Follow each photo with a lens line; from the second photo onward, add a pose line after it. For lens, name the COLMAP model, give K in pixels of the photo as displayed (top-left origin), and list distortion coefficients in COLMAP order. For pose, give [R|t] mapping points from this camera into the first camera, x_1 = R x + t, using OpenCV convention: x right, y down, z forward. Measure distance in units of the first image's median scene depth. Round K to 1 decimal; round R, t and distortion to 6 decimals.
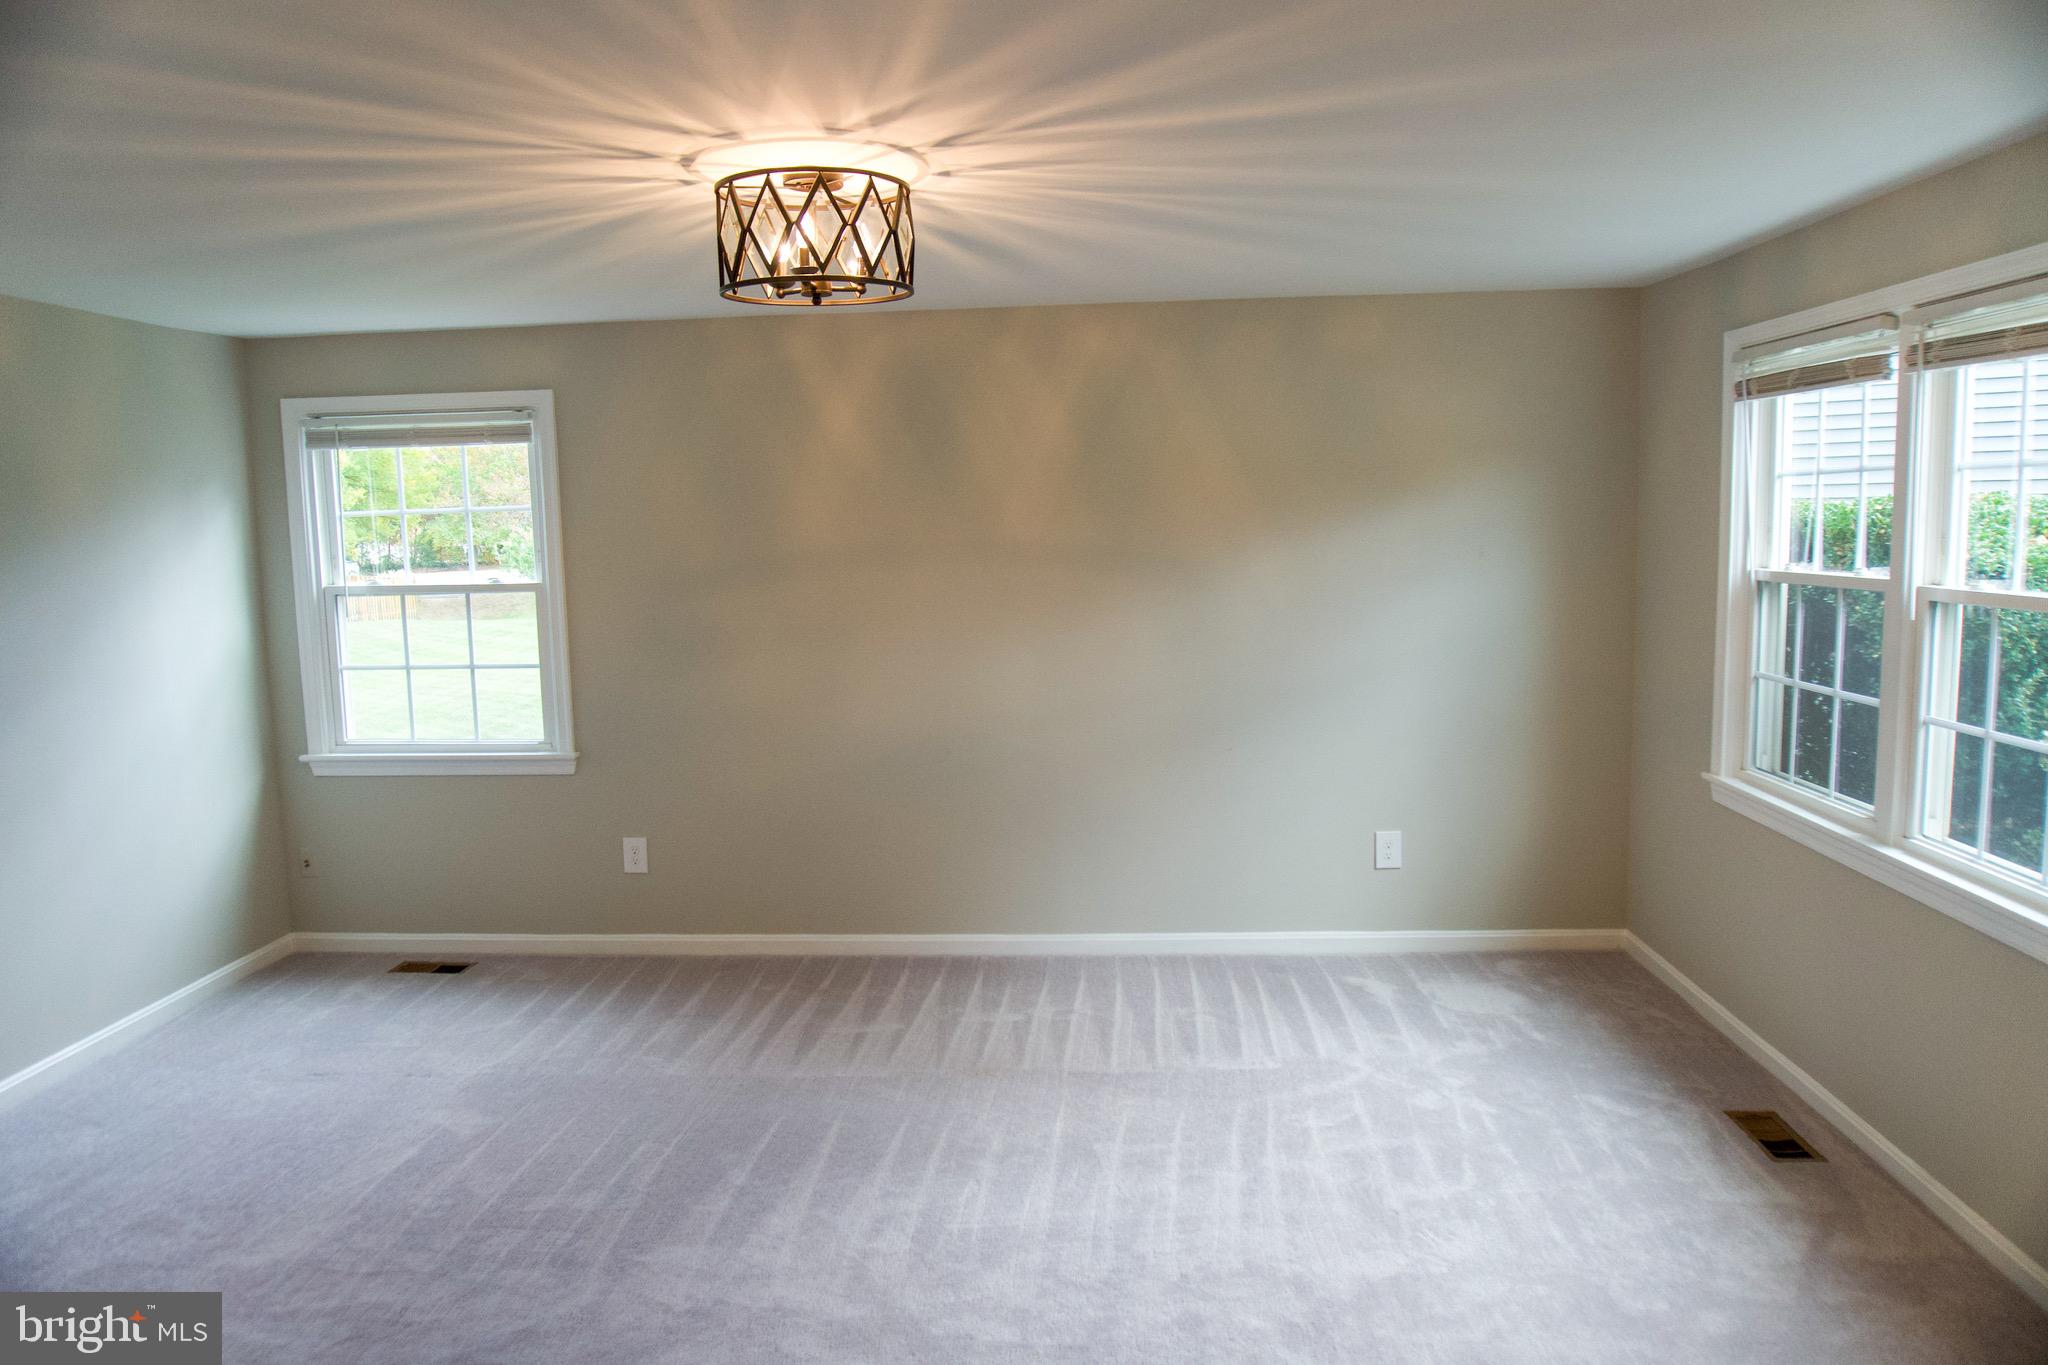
lens RADIAL K [[1379.2, 0, 1008.0], [0, 1379.2, 692.1], [0, 0, 1]] dist [-0.049500, -0.002916]
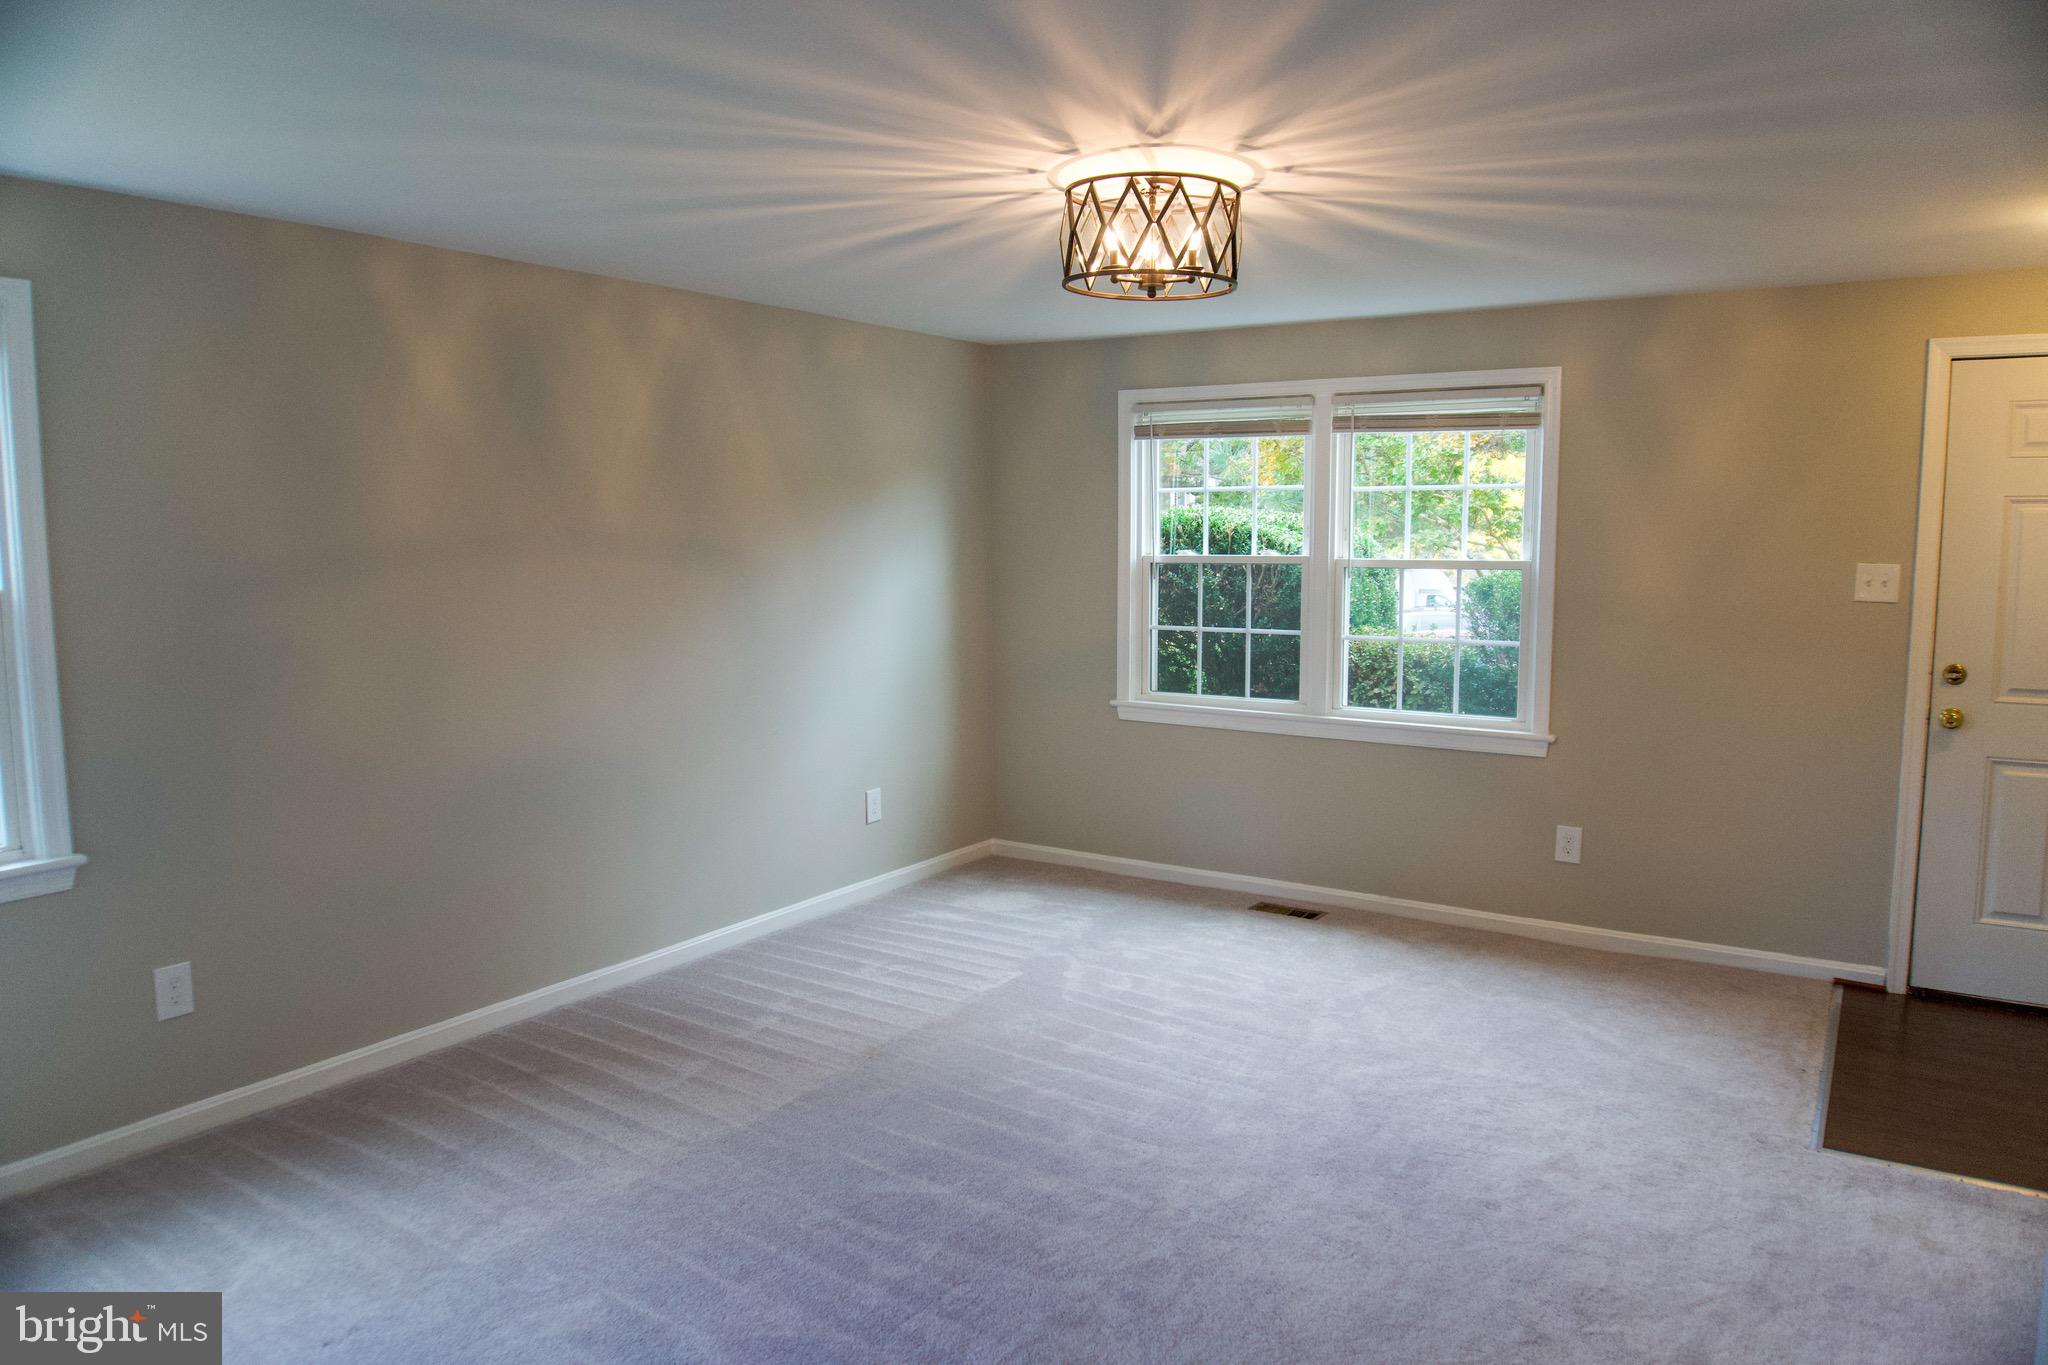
lens RADIAL K [[1379.2, 0, 1008.0], [0, 1379.2, 692.1], [0, 0, 1]] dist [-0.049500, -0.002916]
pose [[0.493234, -0.081184, 0.866100, -0.784491], [0.099884, 0.994336, 0.036321, -0.011987], [-0.864143, 0.068595, 0.498549, 0.382420]]
